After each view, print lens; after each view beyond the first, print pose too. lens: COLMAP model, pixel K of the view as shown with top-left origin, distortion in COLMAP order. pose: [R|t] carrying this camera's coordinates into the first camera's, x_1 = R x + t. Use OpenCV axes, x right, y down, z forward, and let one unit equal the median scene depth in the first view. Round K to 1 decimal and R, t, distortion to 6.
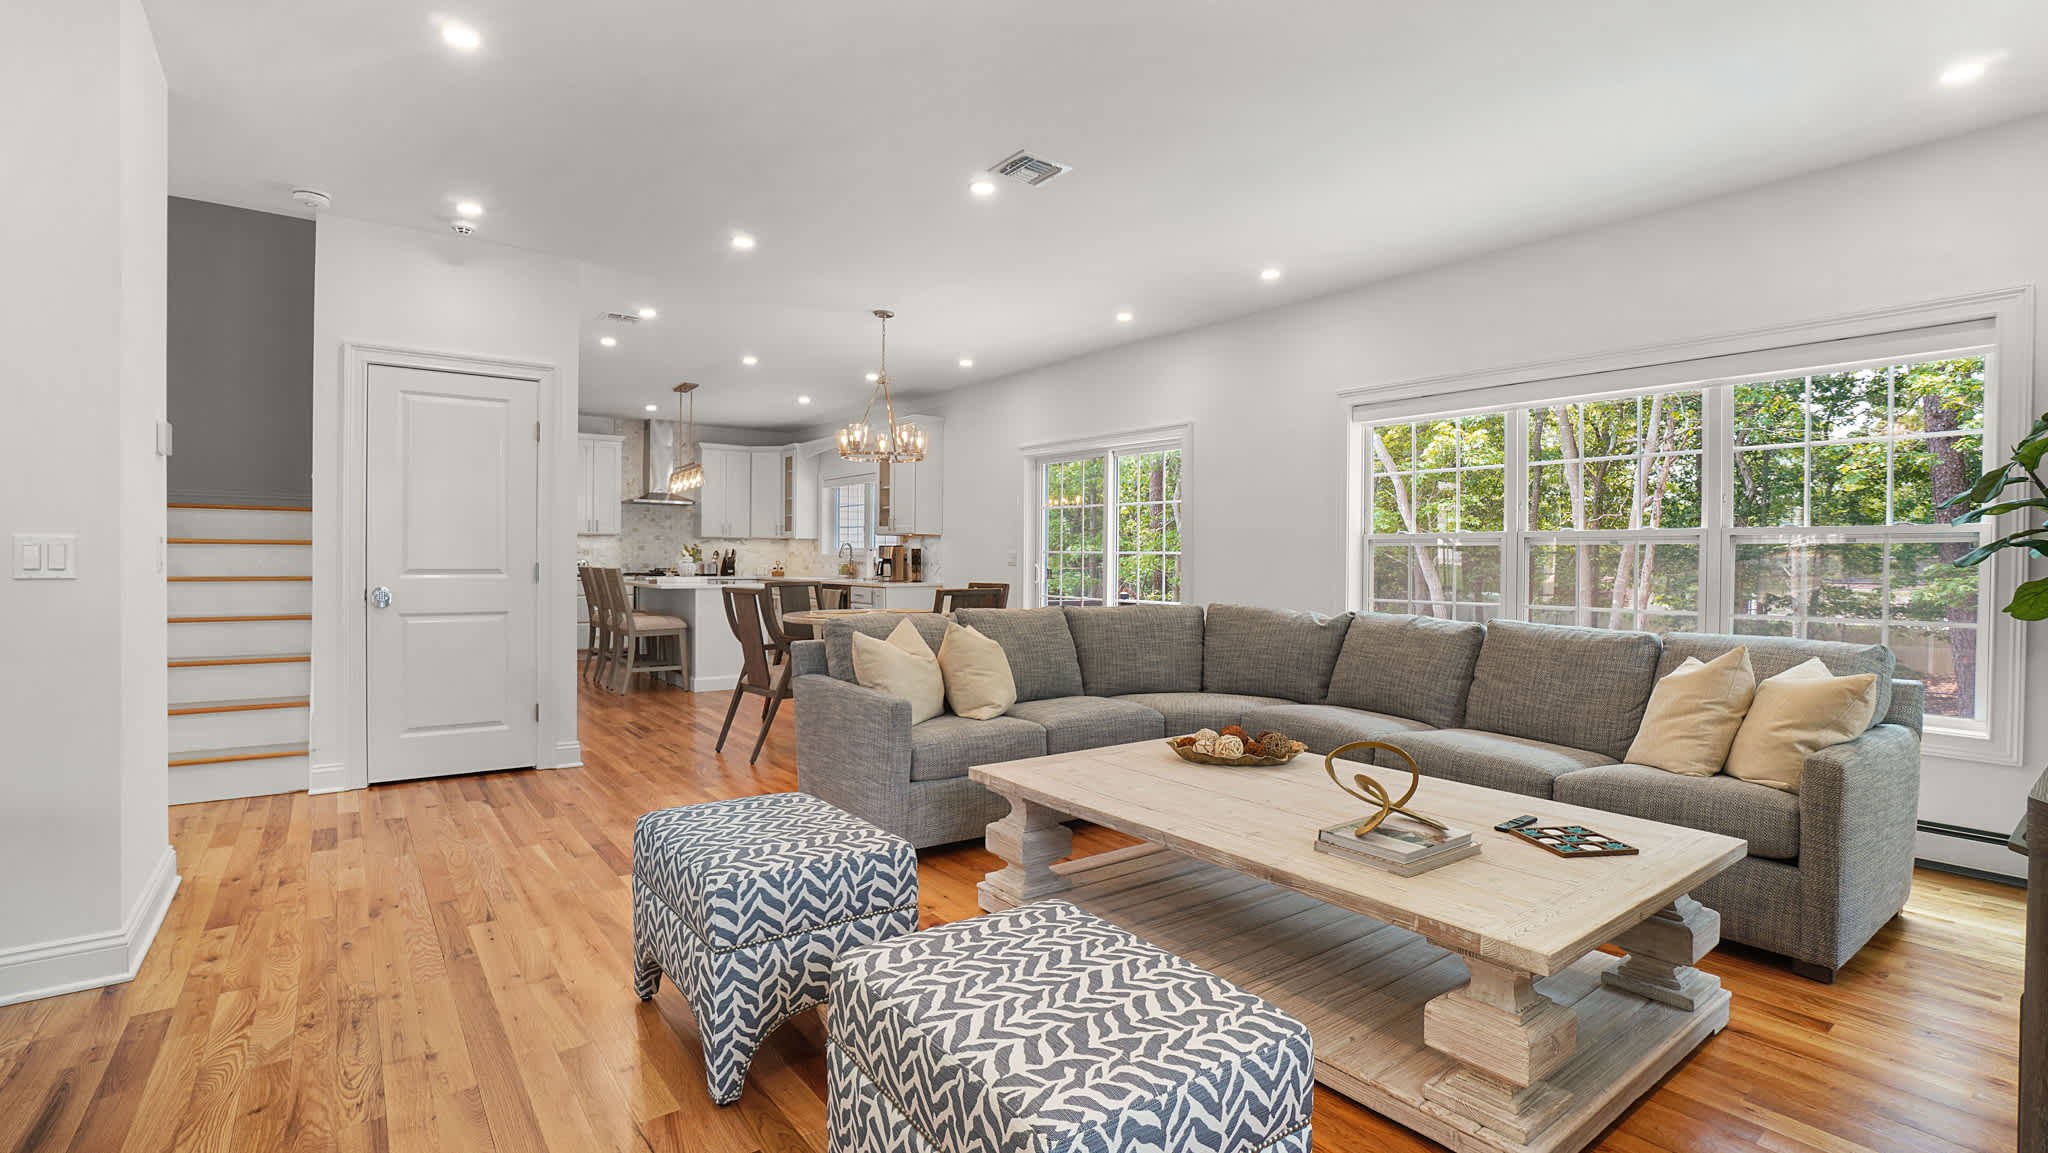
lens RADIAL K [[925.1, 0, 1024.2], [0, 925.1, 557.3], [0, 0, 1]] dist [-0.064606, 0.022063]
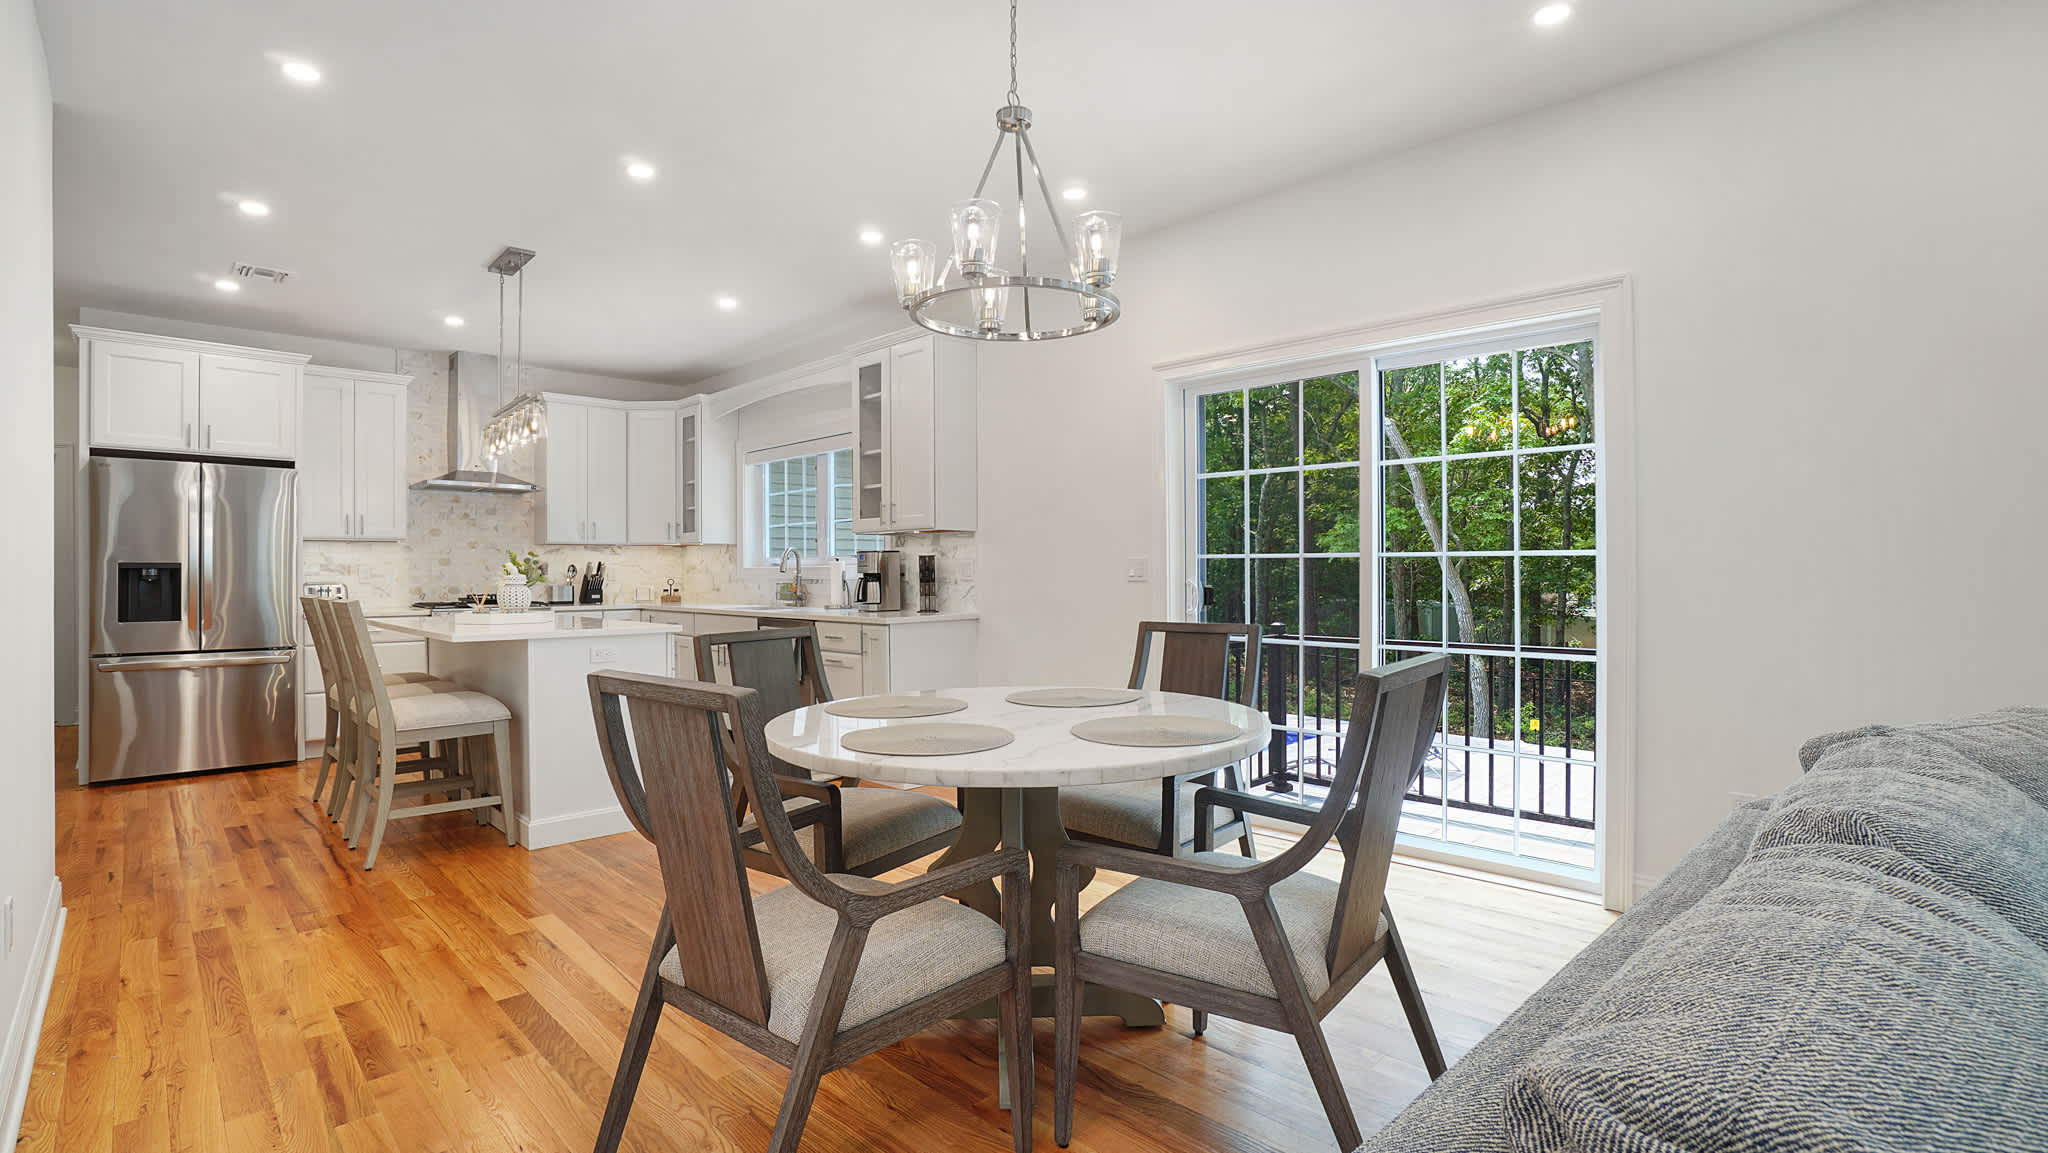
lens RADIAL K [[925.1, 0, 1024.2], [0, 925.1, 557.3], [0, 0, 1]] dist [-0.064606, 0.022063]
pose [[0.990685, -0.012815, 0.135570, -0.125556], [0.014582, 0.999821, -0.012050, -0.000058], [-0.135391, 0.013914, 0.990695, 0.377051]]
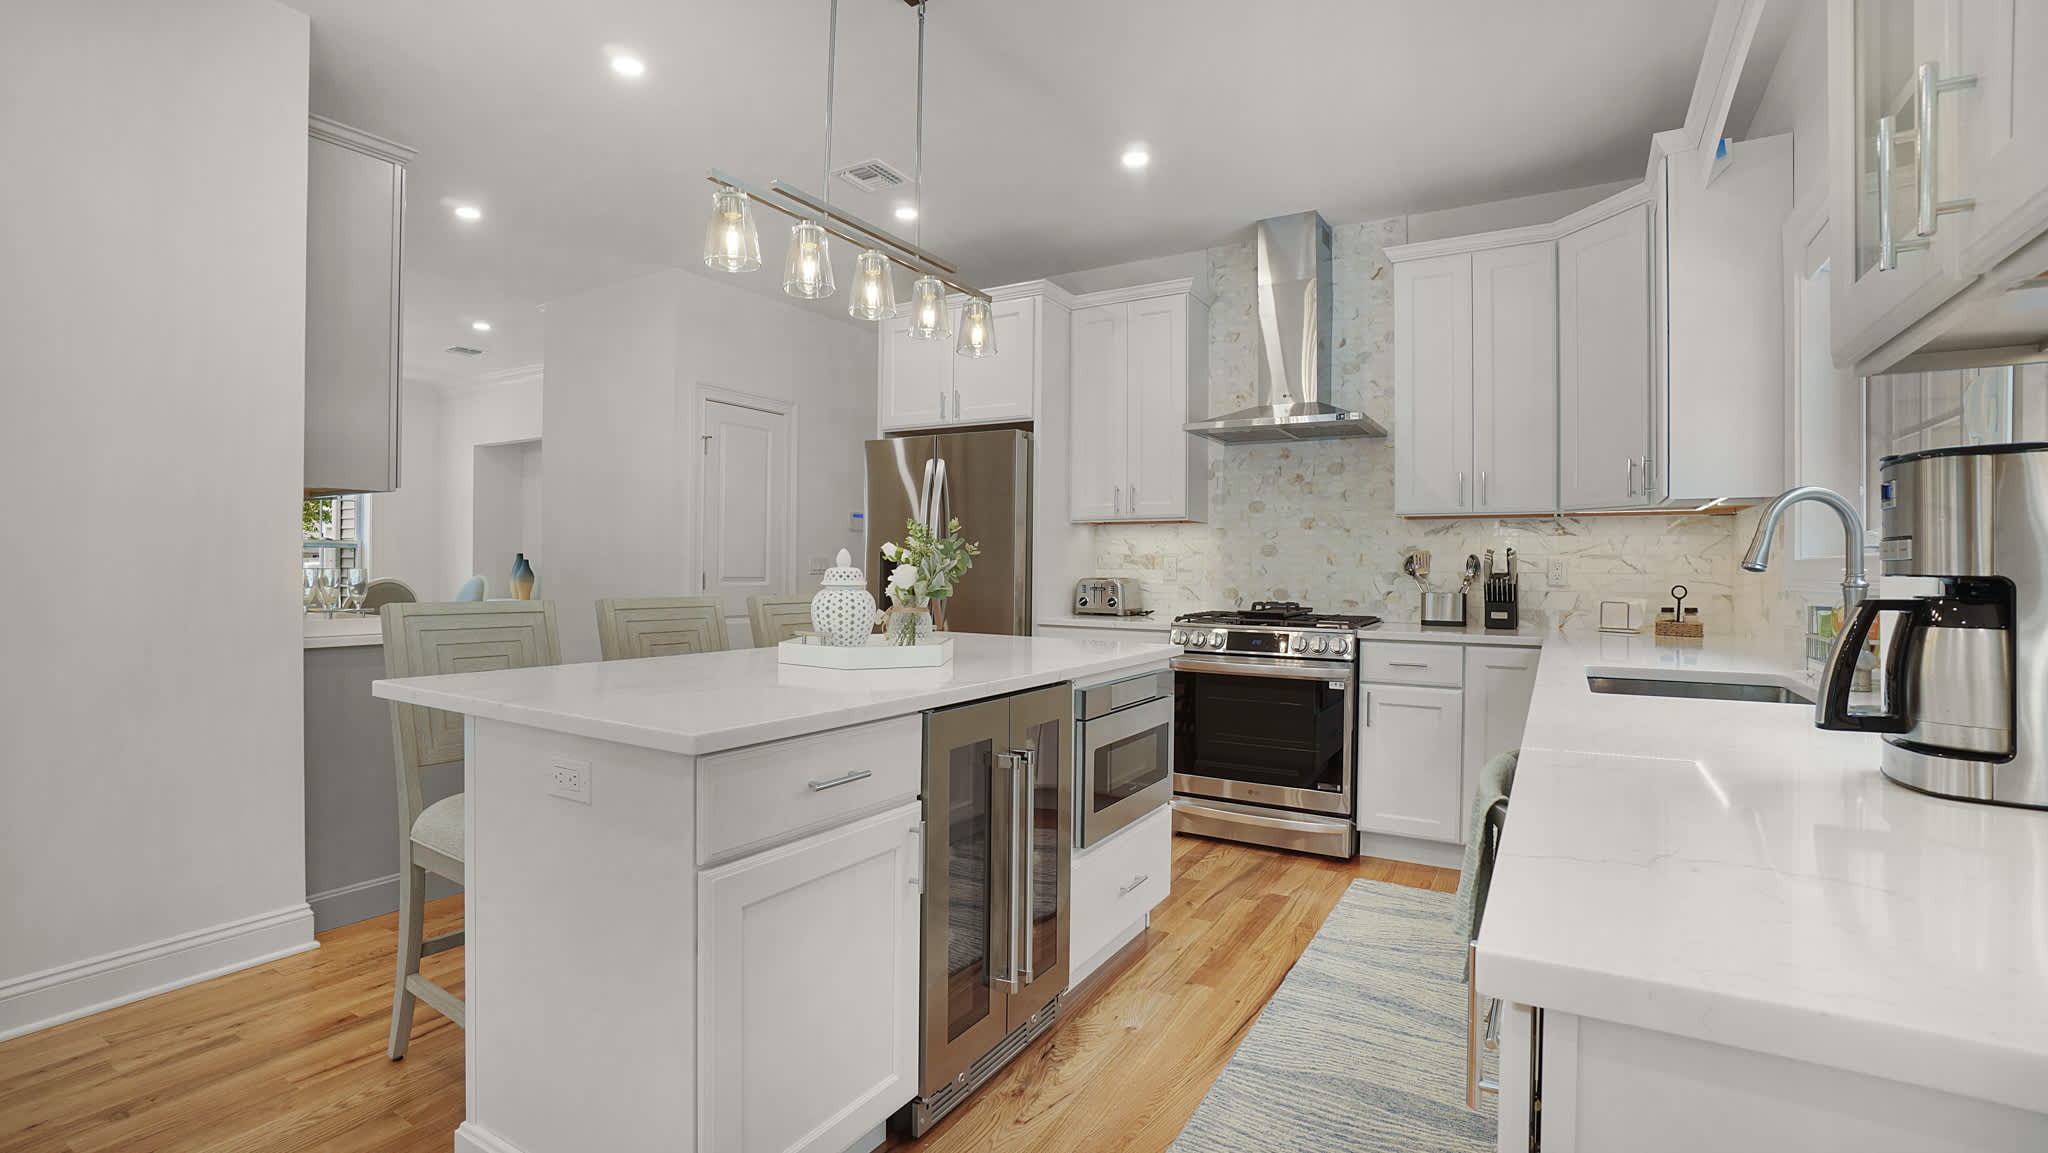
lens RADIAL K [[925.1, 0, 1024.2], [0, 925.1, 557.3], [0, 0, 1]] dist [-0.064606, 0.022063]
pose [[0.371341, -0.013277, -0.928402, -0.089952], [-0.001171, 0.999890, -0.014768, -0.001202], [0.928496, 0.006571, 0.371285, 0.820100]]
